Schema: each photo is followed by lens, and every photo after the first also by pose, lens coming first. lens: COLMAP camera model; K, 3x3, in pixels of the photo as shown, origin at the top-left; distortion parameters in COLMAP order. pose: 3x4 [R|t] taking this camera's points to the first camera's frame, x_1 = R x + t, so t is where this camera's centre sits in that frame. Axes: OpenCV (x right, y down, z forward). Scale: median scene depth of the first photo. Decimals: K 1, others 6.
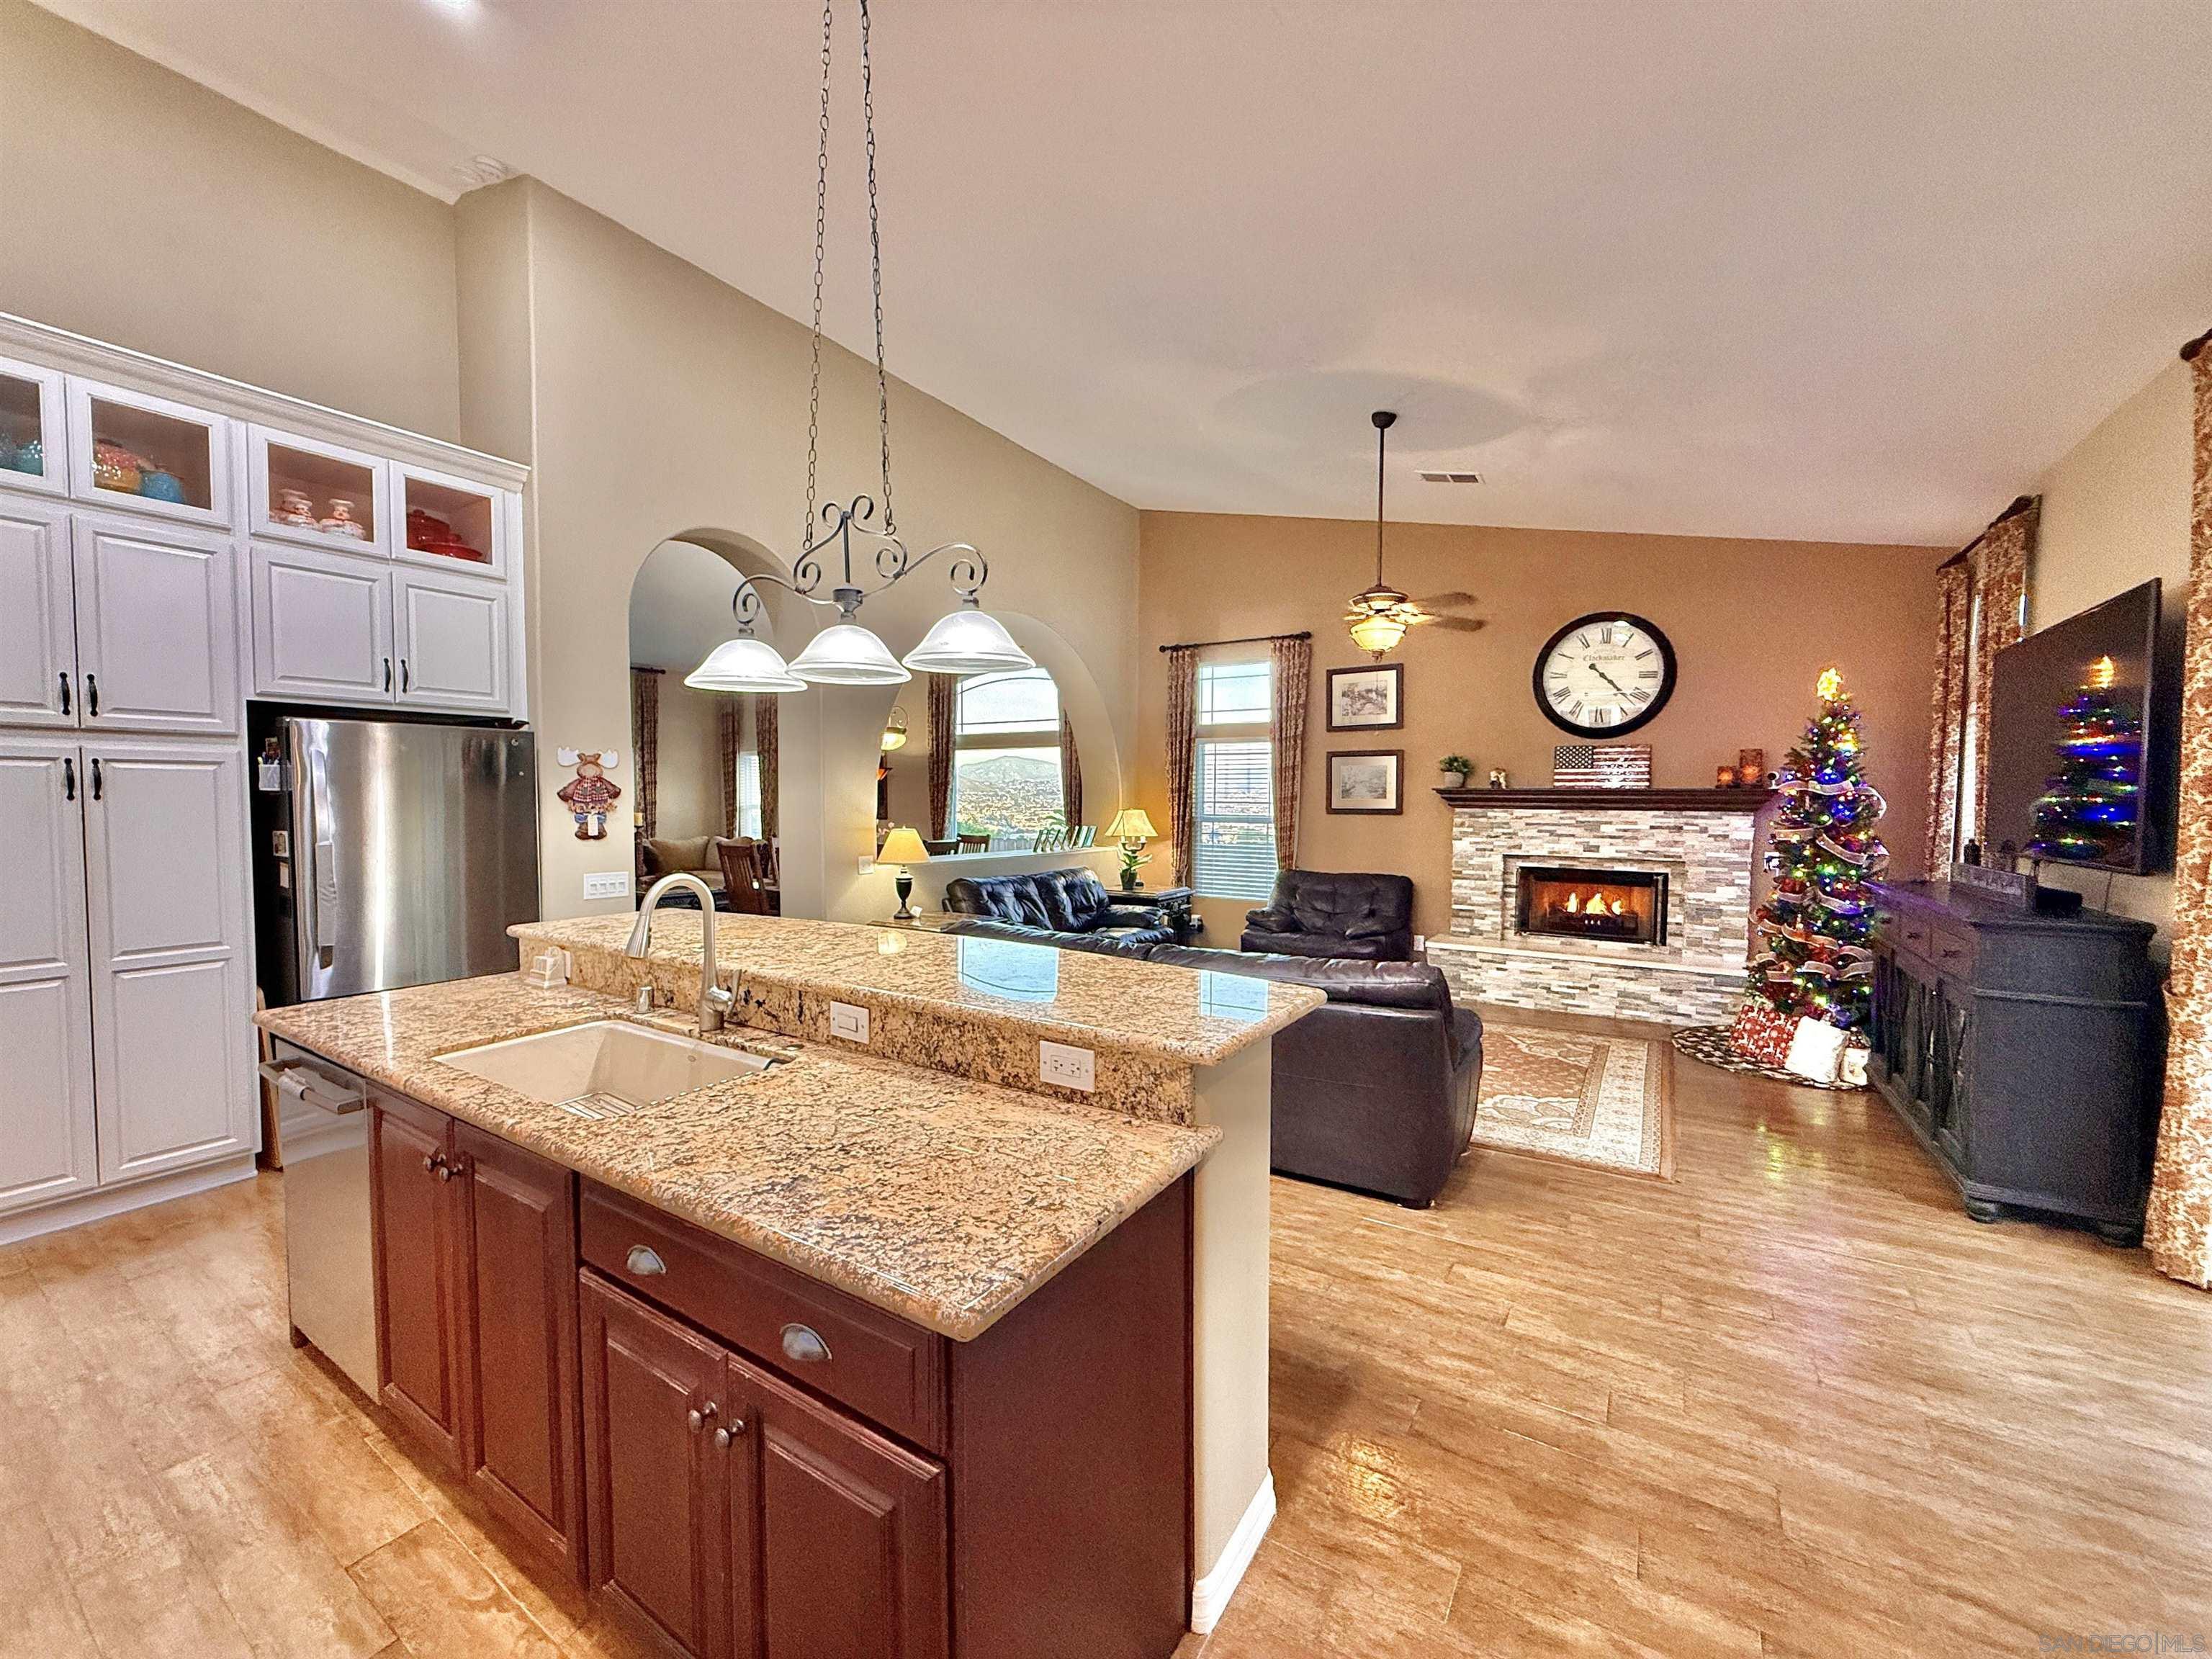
lens RADIAL K [[881.3, 0, 1098.2], [0, 881.3, 831.6], [0, 0, 1]] dist [0.000895, -0.000546]
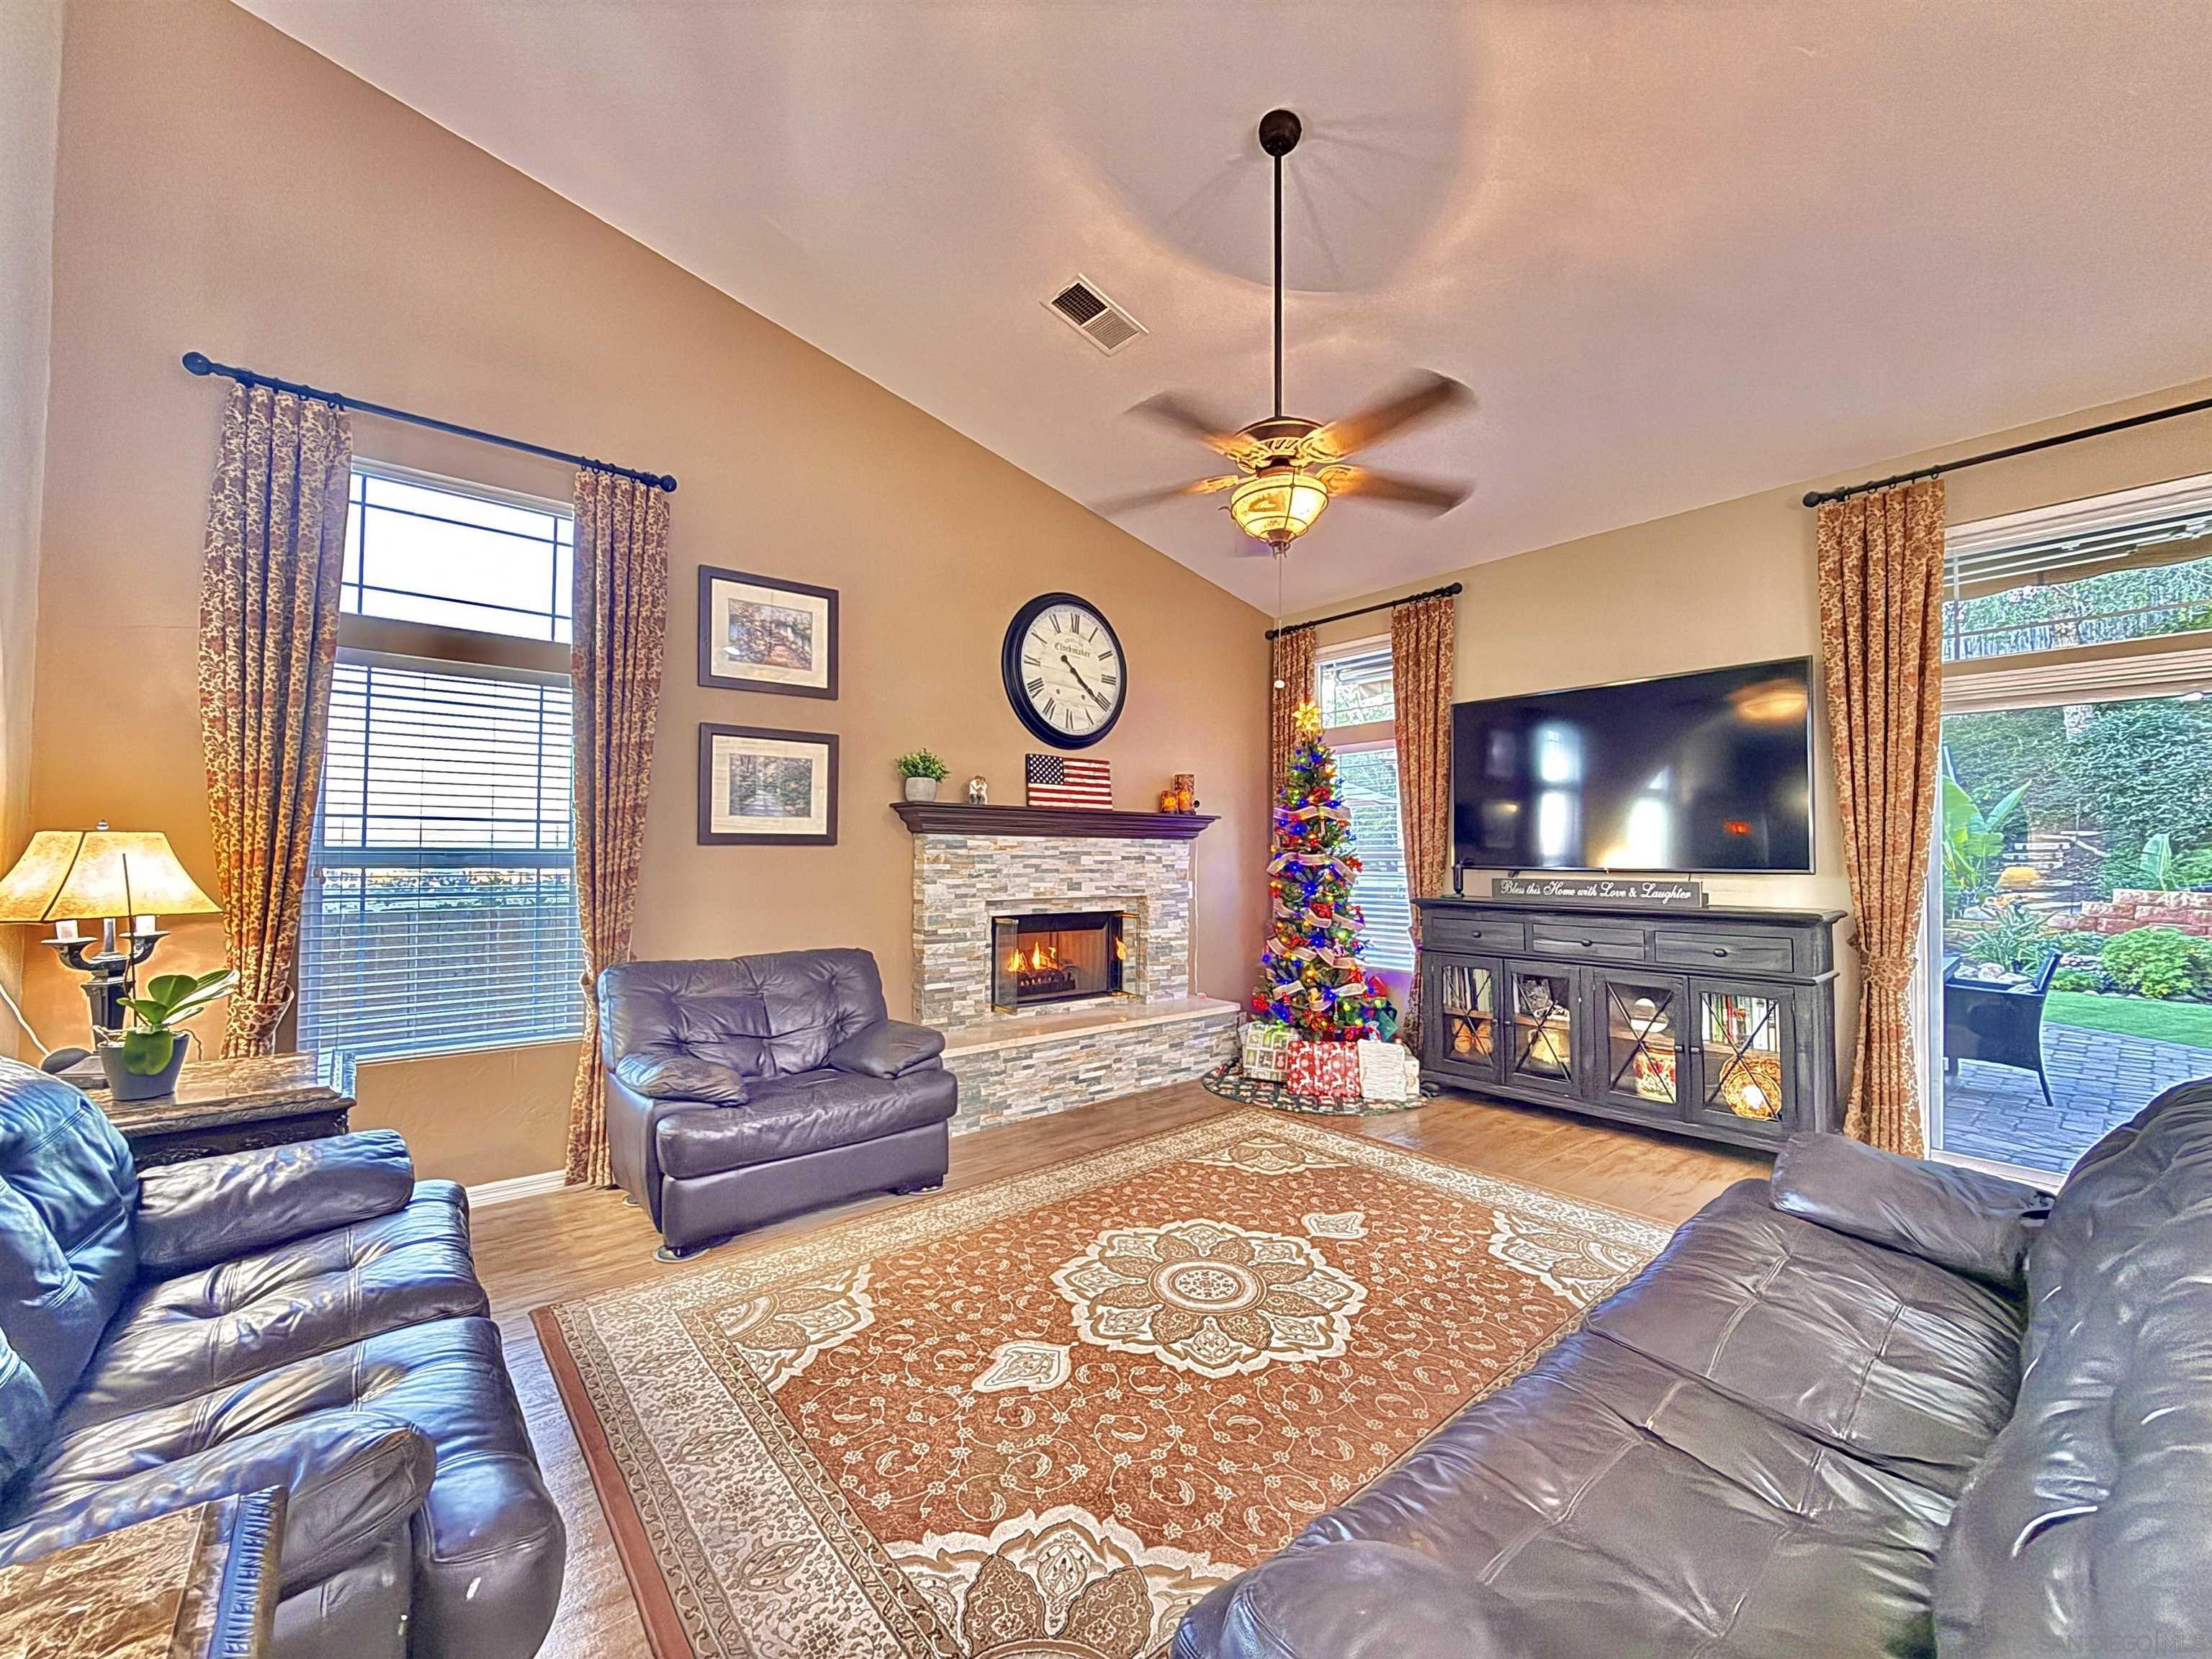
lens RADIAL K [[881.3, 0, 1101.8], [0, 881.3, 830.3], [0, 0, 1]] dist [0.000895, -0.000546]
pose [[0.298129, 0.020765, 0.954300, -0.184209], [0.034138, 0.998892, -0.032400, -0.004119], [-0.953915, 0.042237, 0.297090, 0.726252]]
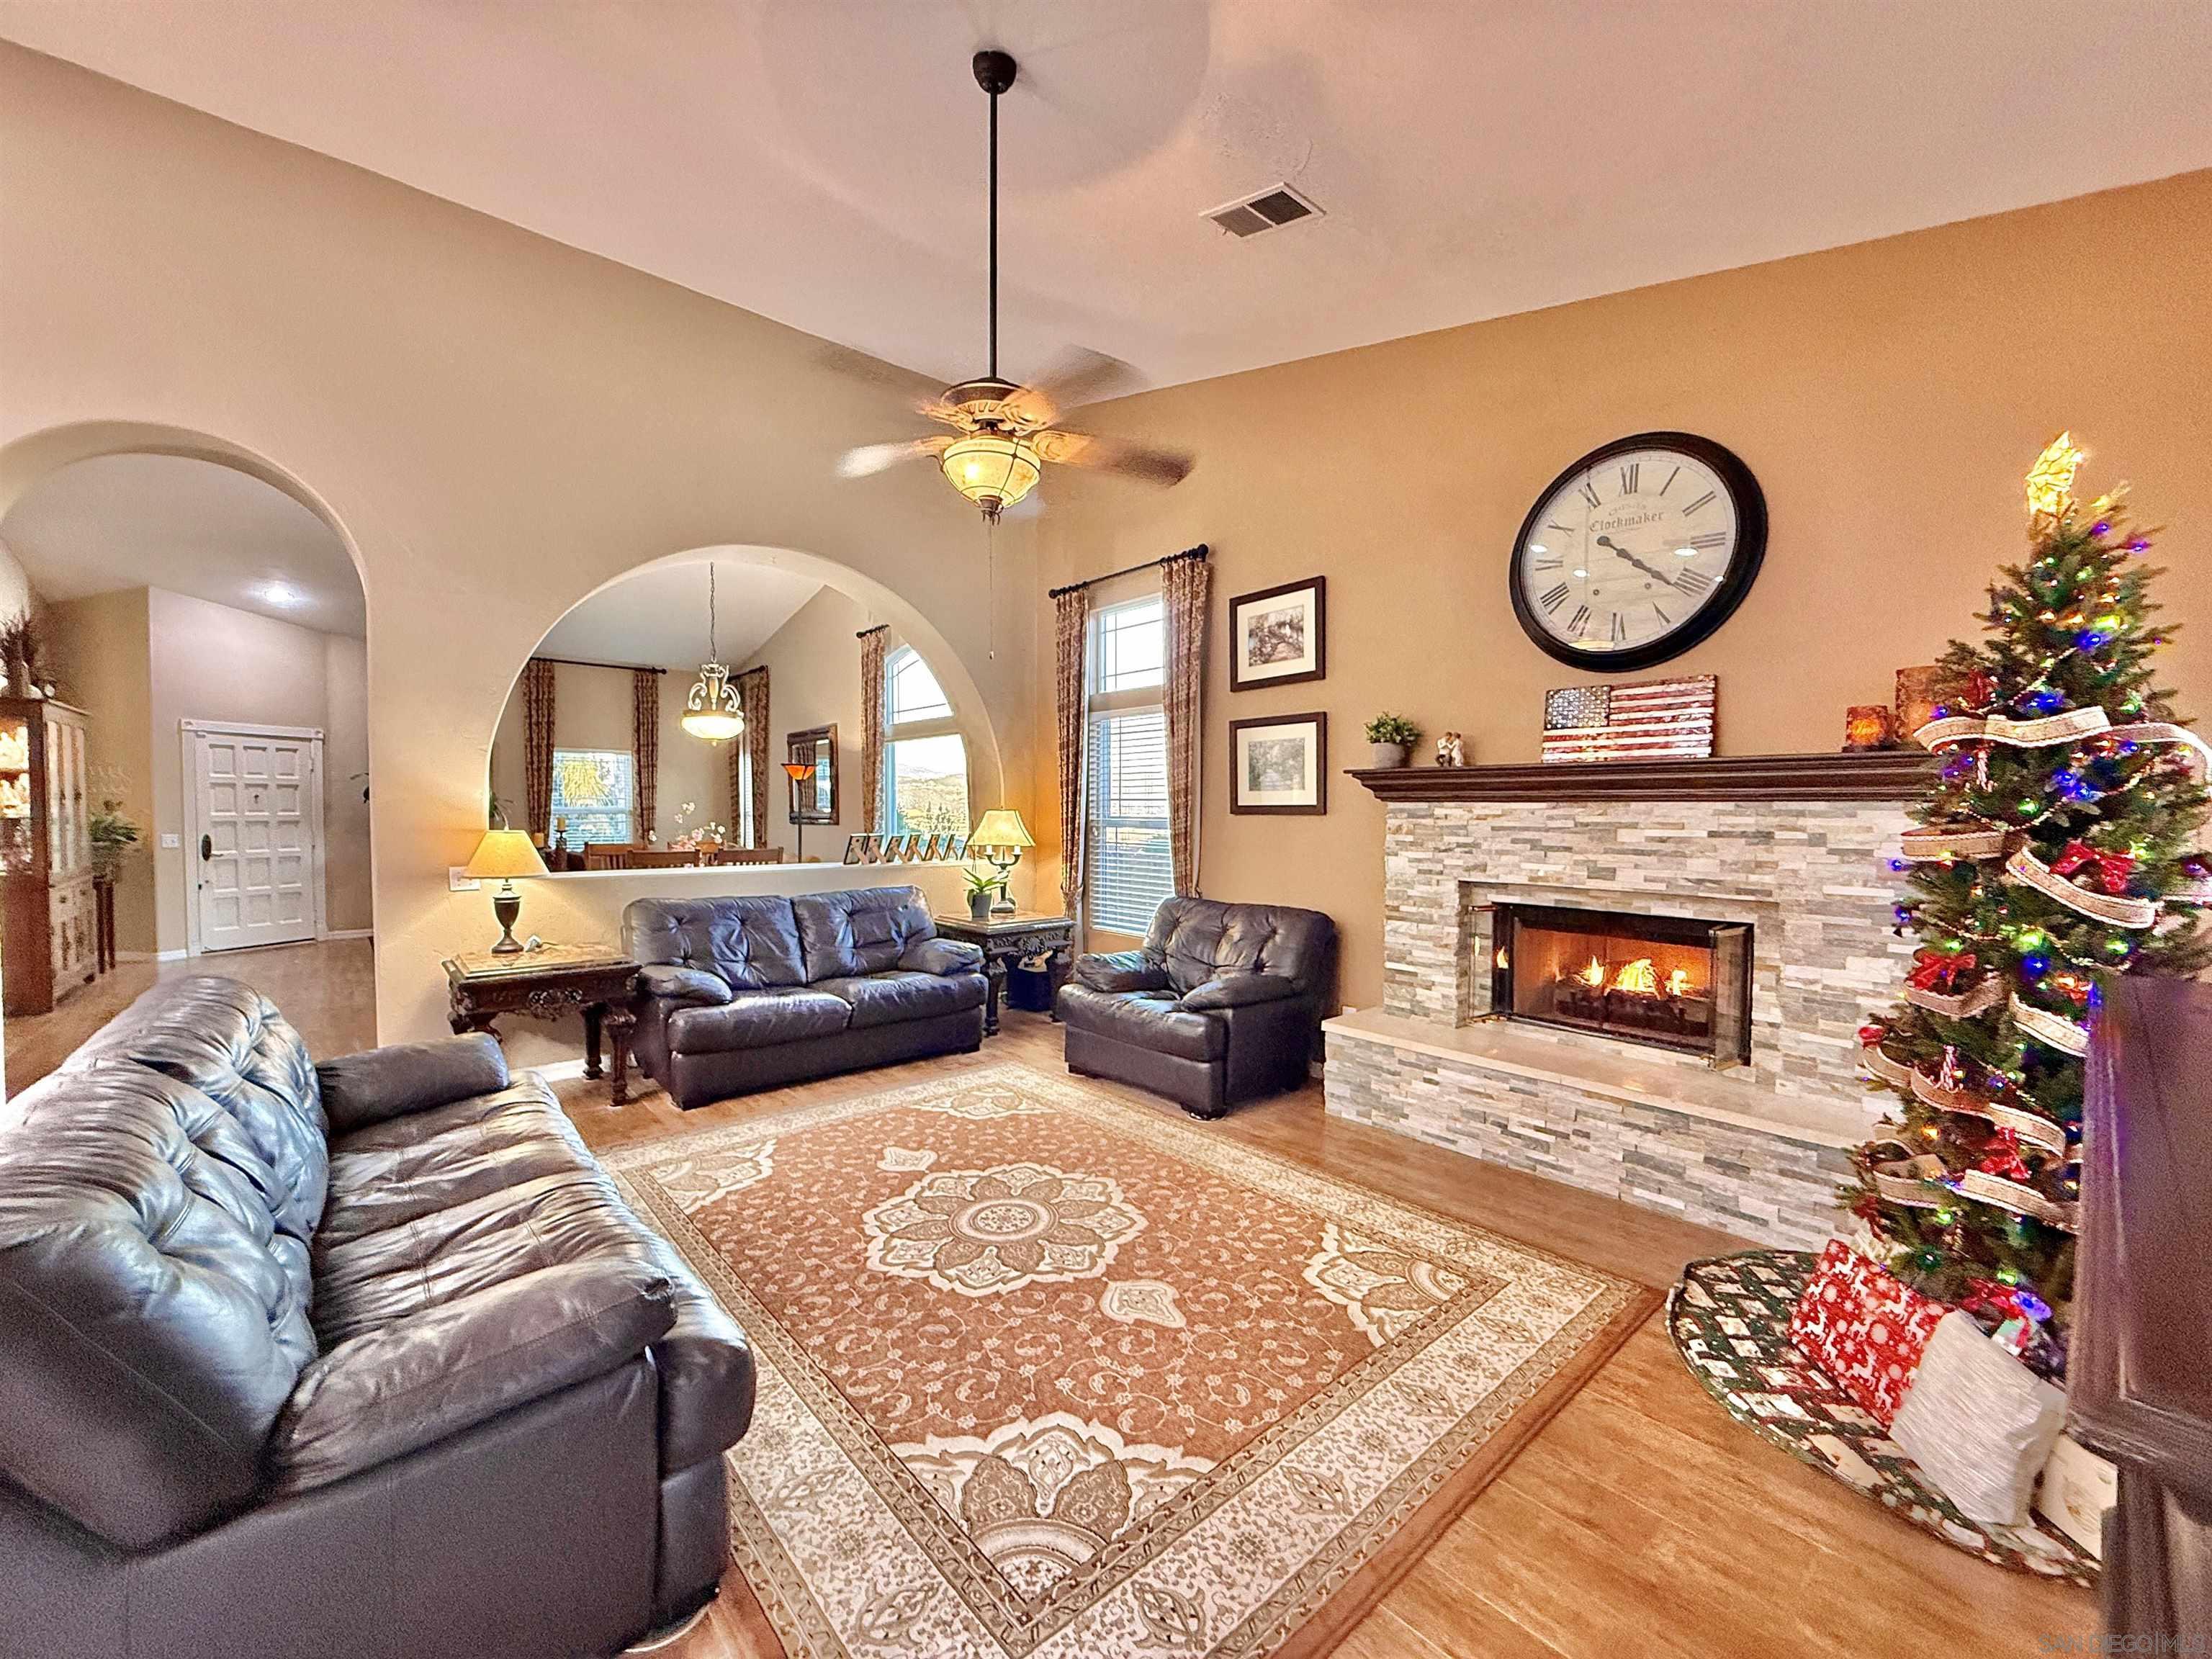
lens RADIAL K [[881.3, 0, 1098.8], [0, 881.3, 830.0], [0, 0, 1]] dist [0.000895, -0.000546]
pose [[0.958759, 0.003102, -0.284202, 0.409510], [-0.007789, 0.999852, -0.015363, 0.003475], [0.284112, 0.016943, 0.958641, 0.383892]]
